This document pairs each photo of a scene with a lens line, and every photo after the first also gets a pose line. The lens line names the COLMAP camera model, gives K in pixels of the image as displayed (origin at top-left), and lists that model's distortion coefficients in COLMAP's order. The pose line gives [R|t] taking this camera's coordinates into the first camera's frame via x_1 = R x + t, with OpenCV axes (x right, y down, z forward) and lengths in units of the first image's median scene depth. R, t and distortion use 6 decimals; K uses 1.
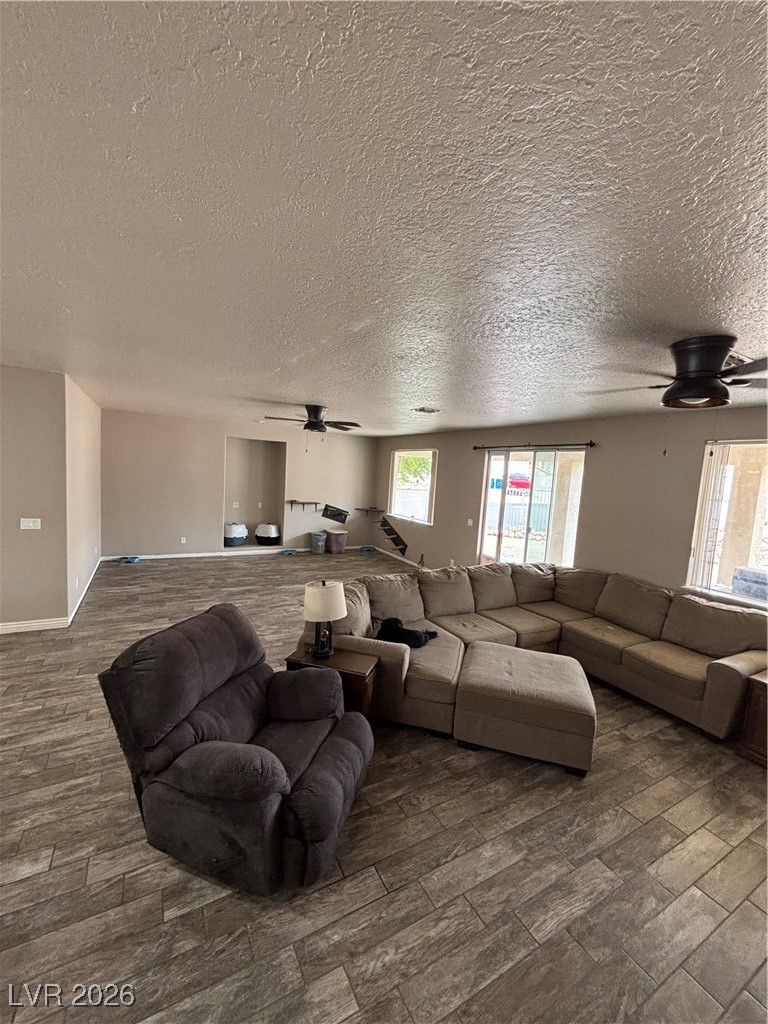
lens RADIAL K [[414.2, 0, 384.0], [0, 414.2, 512.0], [0, 0, 1]] dist [0.000144, 0.000219]
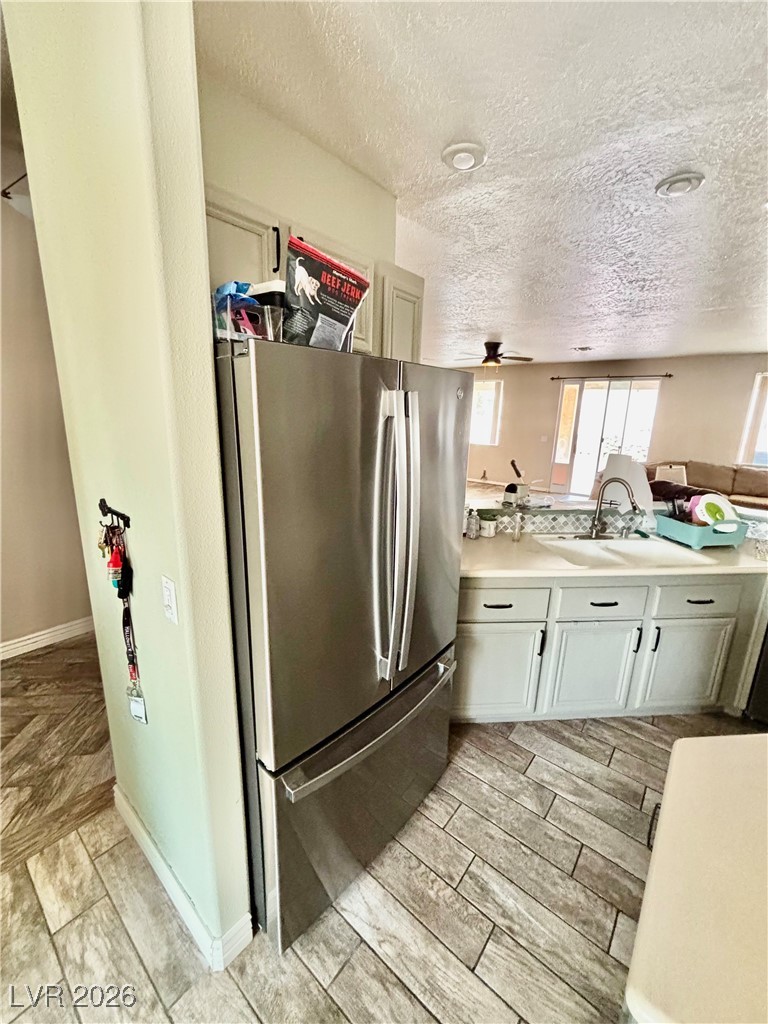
lens RADIAL K [[415.9, 0, 390.1], [0, 415.9, 511.0], [0, 0, 1]] dist [0.003695, 0.000399]
pose [[0.929343, -0.117160, 0.350137, -0.862761], [0.062500, 0.984553, 0.163553, 0.005211], [-0.363890, -0.130114, 0.922309, -0.053599]]
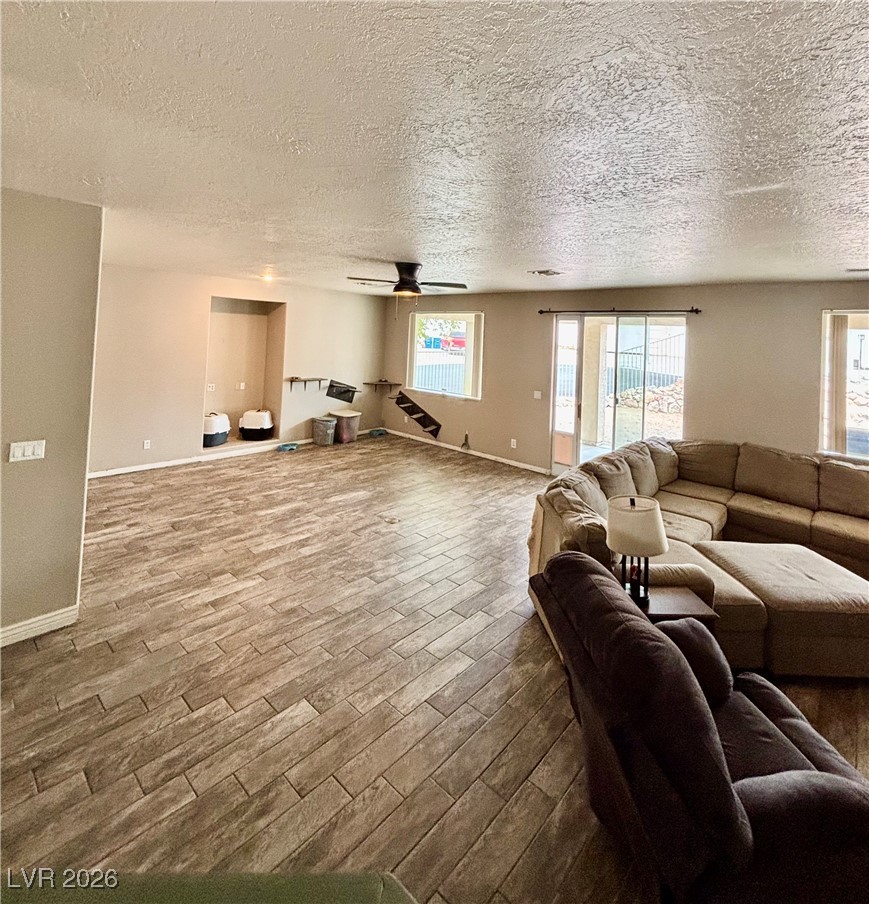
lens RADIAL K [[471.3, 0, 436.0], [0, 471.3, 321.7], [0, 0, 1]] dist [-0.004343, 0.000956]
pose [[0.947967, -0.009055, 0.318239, -0.382809], [0.044863, 0.993420, -0.105371, -0.041446], [-0.315191, 0.114166, 0.942136, 0.125531]]
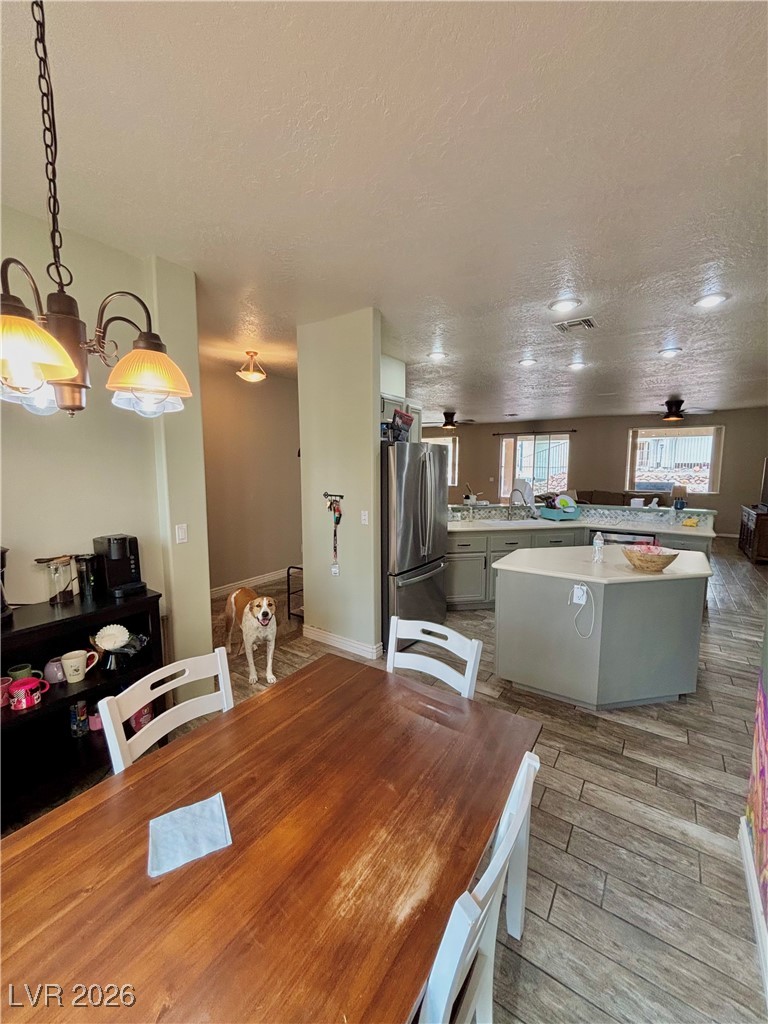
lens RADIAL K [[414.9, 0, 383.7], [0, 414.9, 510.2], [0, 0, 1]] dist [-0.001091, -0.000167]
pose [[0.895571, -0.110123, 0.431074, -1.114822], [0.098780, 0.993917, 0.048690, 0.030283], [-0.433814, -0.001024, 0.901002, -0.390248]]
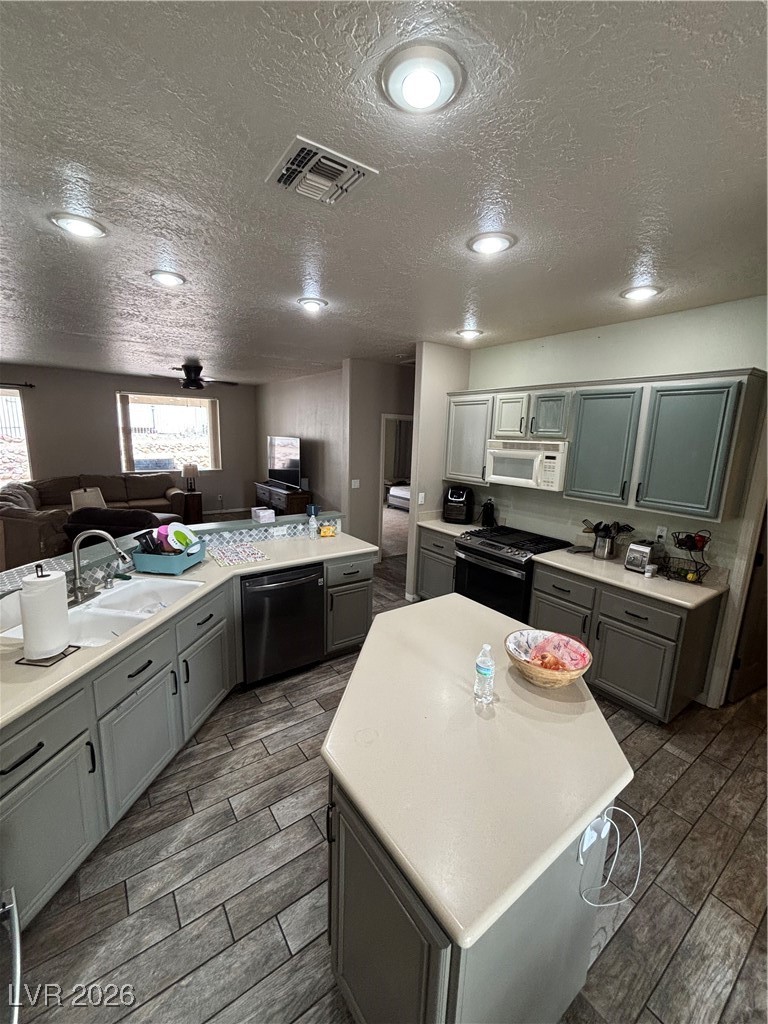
lens RADIAL K [[414.9, 0, 383.7], [0, 414.9, 510.2], [0, 0, 1]] dist [-0.001091, -0.000167]
pose [[-0.113544, -0.249205, 0.961772, -0.884966], [0.063021, 0.964276, 0.257294, -0.041087], [-0.991532, 0.089826, -0.093783, 0.024927]]
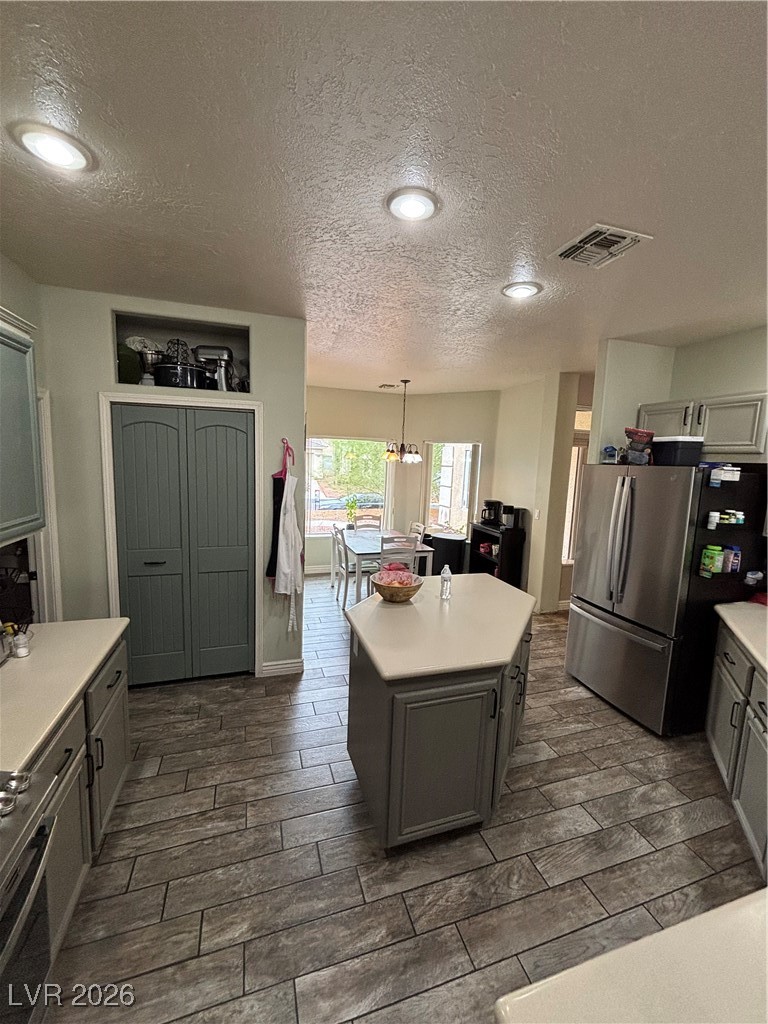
lens RADIAL K [[414.9, 0, 383.7], [0, 414.9, 510.2], [0, 0, 1]] dist [-0.001091, -0.000167]
pose [[-0.194189, 0.057947, -0.979251, -0.233817], [-0.149244, 0.984888, 0.087876, 0.020901], [0.969545, 0.163212, -0.182606, -0.047281]]
